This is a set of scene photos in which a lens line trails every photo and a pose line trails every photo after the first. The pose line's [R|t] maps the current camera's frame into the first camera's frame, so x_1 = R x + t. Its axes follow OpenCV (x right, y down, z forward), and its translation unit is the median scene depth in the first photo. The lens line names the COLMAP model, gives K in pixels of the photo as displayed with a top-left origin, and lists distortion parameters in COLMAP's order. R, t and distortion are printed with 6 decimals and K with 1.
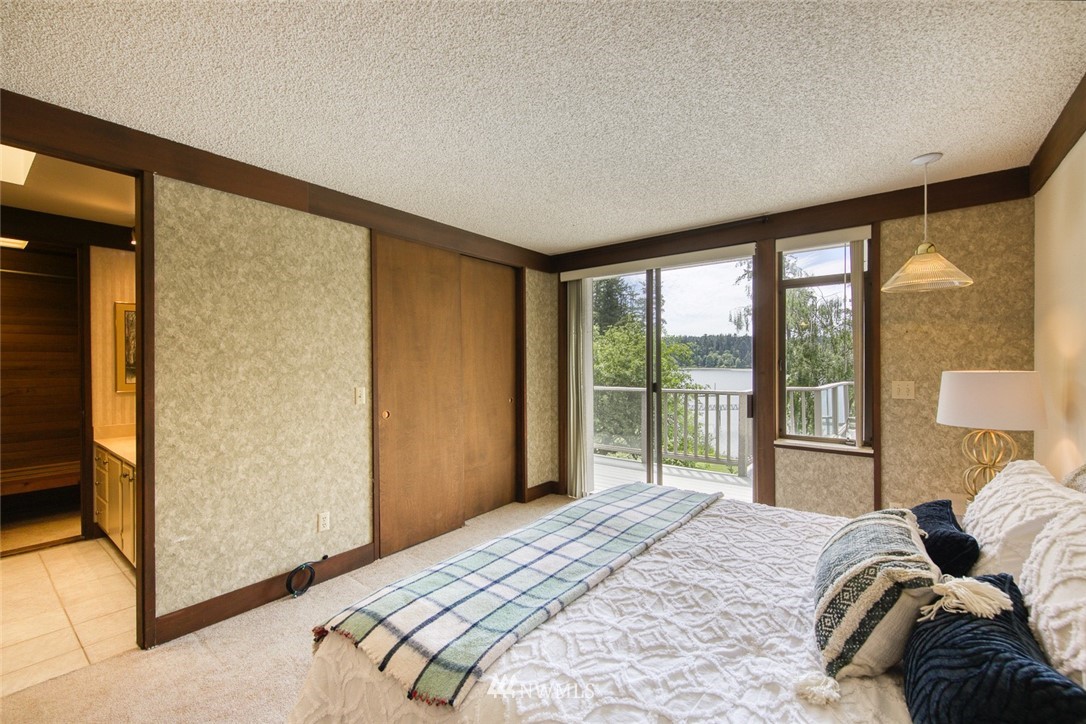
lens RADIAL K [[451.9, 0, 541.7], [0, 451.9, 366.0], [0, 0, 1]] dist [-0.000460, -0.000232]
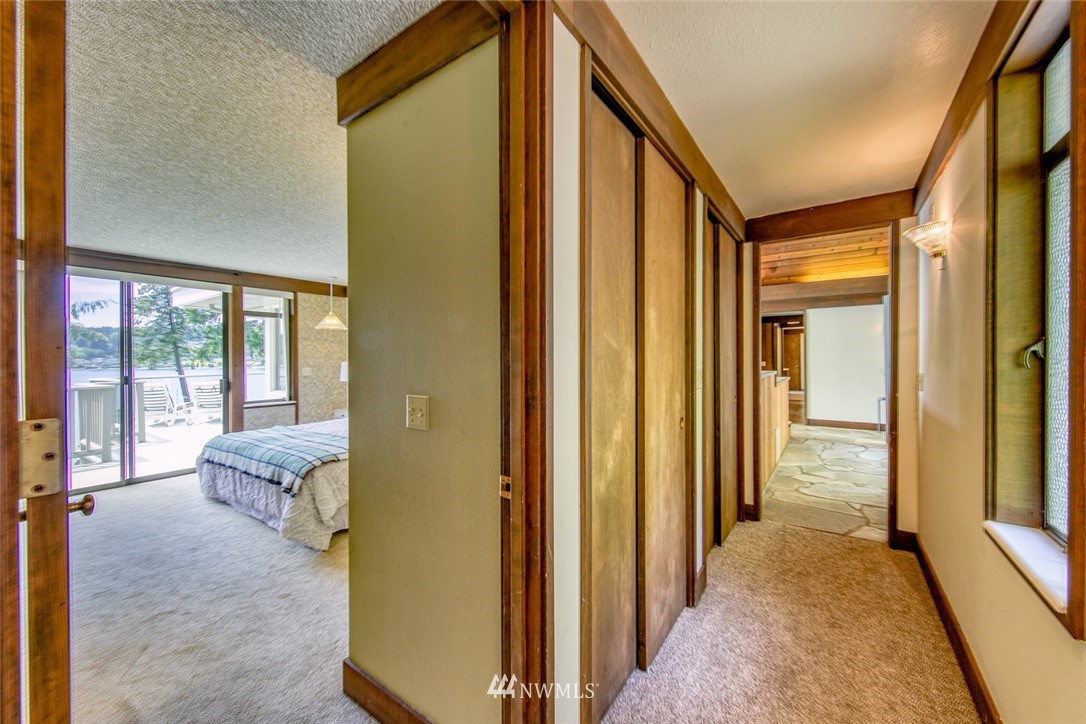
lens RADIAL K [[401.5, 0, 542.6], [0, 401.5, 362.3], [0, 0, 1]] dist [0.002524, -0.000549]
pose [[-0.034893, 0.003185, 0.999386, -1.152287], [0.009632, 0.999950, -0.002850, 0.023528], [-0.999345, 0.009526, -0.034922, -0.072114]]
